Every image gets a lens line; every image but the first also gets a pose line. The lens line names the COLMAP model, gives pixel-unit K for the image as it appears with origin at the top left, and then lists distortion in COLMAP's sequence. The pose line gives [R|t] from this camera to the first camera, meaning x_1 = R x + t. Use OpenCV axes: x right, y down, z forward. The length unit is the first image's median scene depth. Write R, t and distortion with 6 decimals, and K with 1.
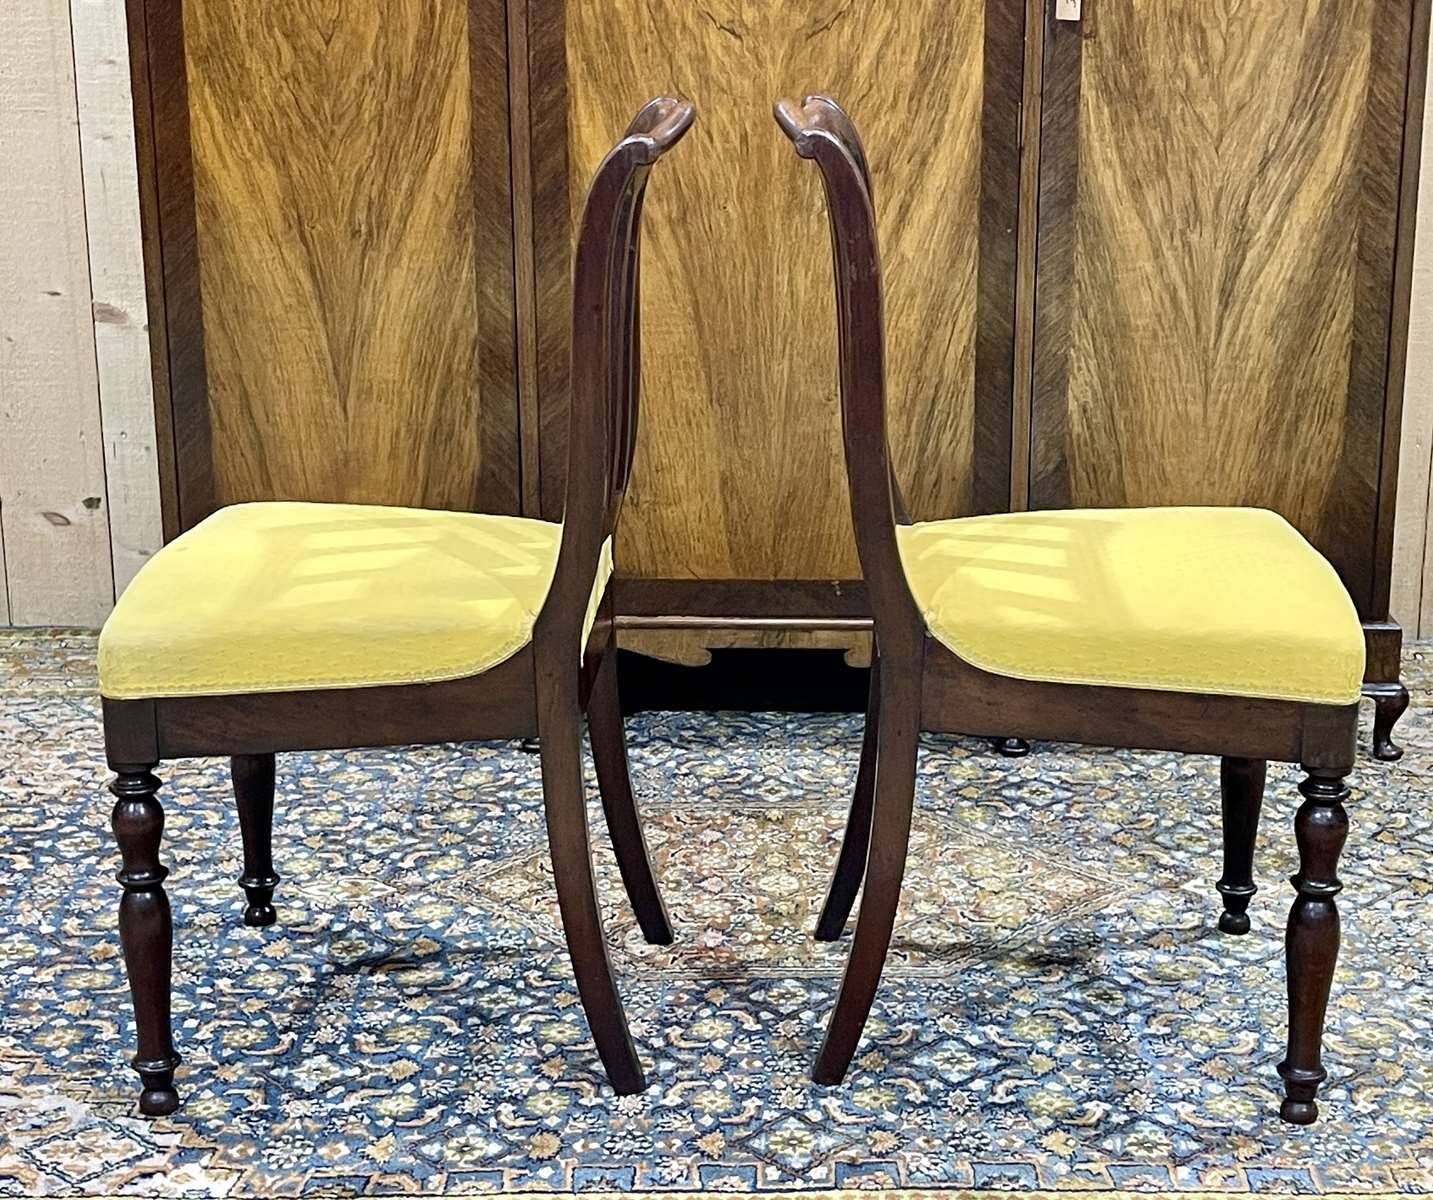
lens RADIAL K [[2581.5, 0, 730.0], [0, 2581.5, 603.0], [0, 0, 1]] dist [0.088999, 0.000000]
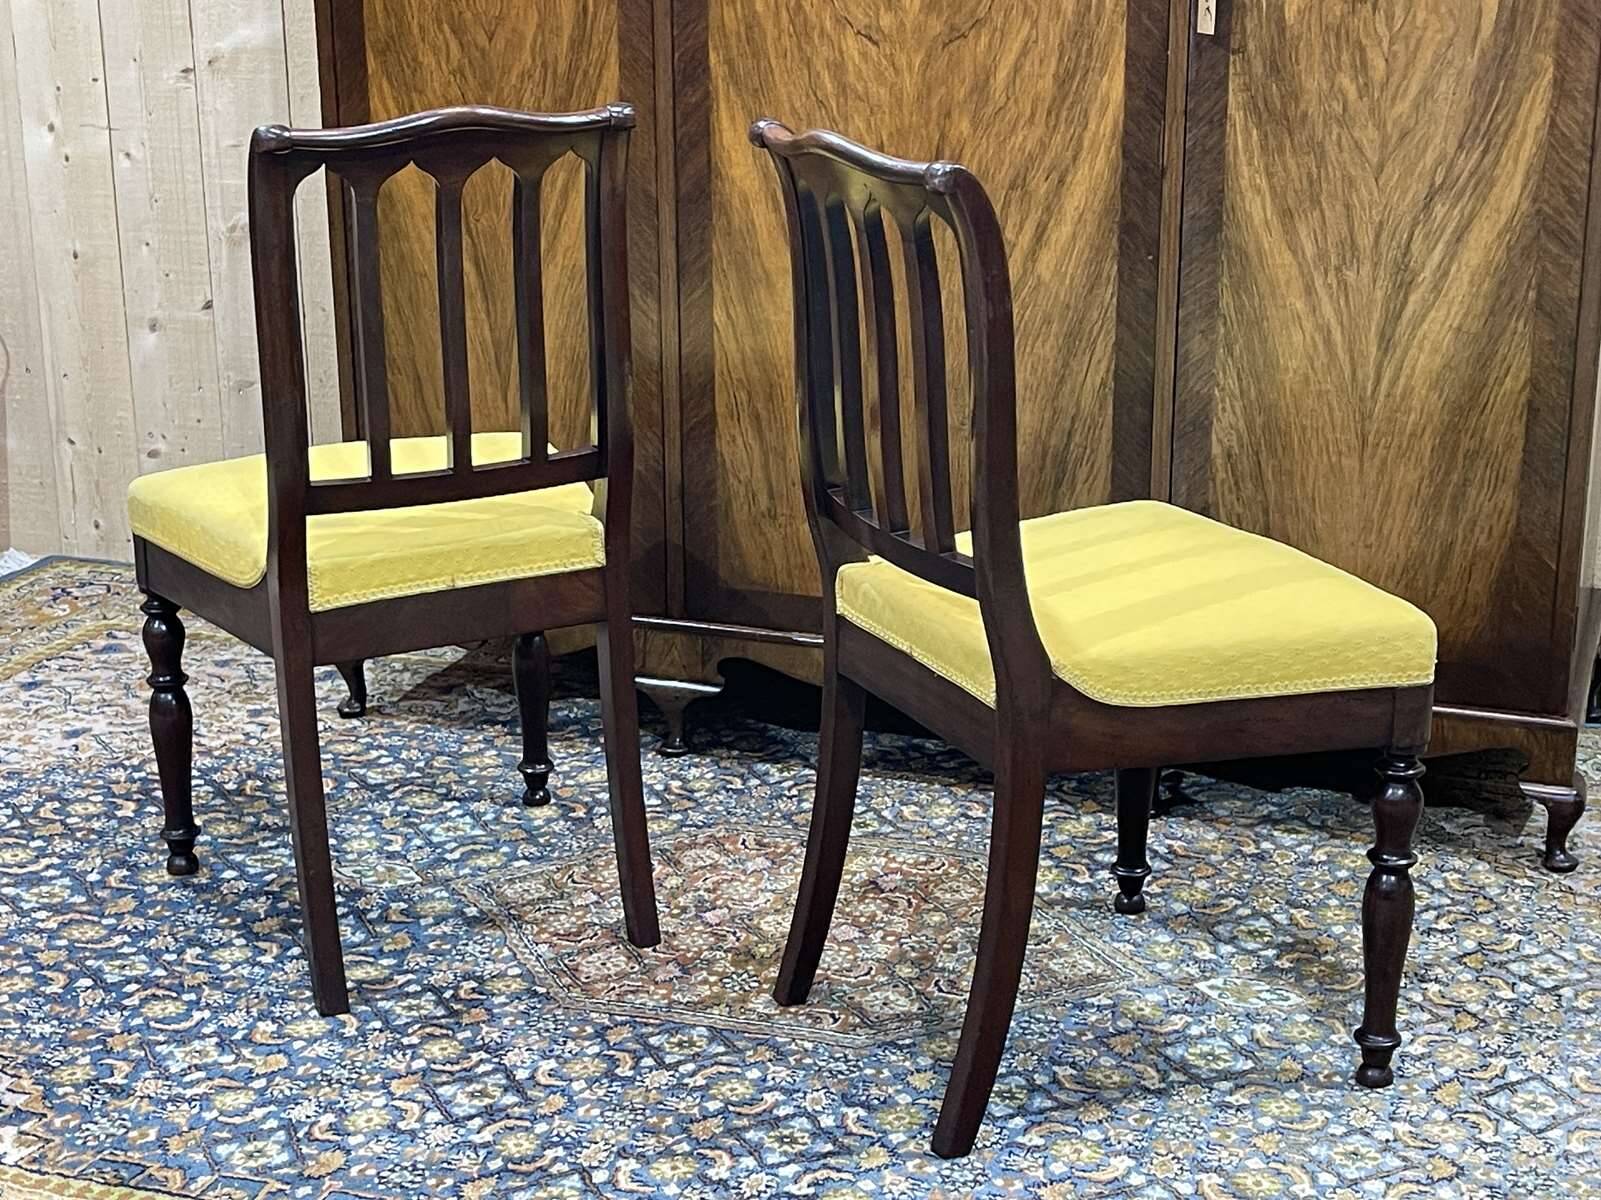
lens RADIAL K [[2531.5, 0, 798.6], [0, 2531.5, 590.5], [0, 0, 1]] dist [0.091265, 0.000000]
pose [[0.947287, 0.090507, -0.307335, 0.294242], [-0.086679, 0.995894, 0.026112, -0.039381], [0.308437, 0.001903, 0.951243, 0.096463]]
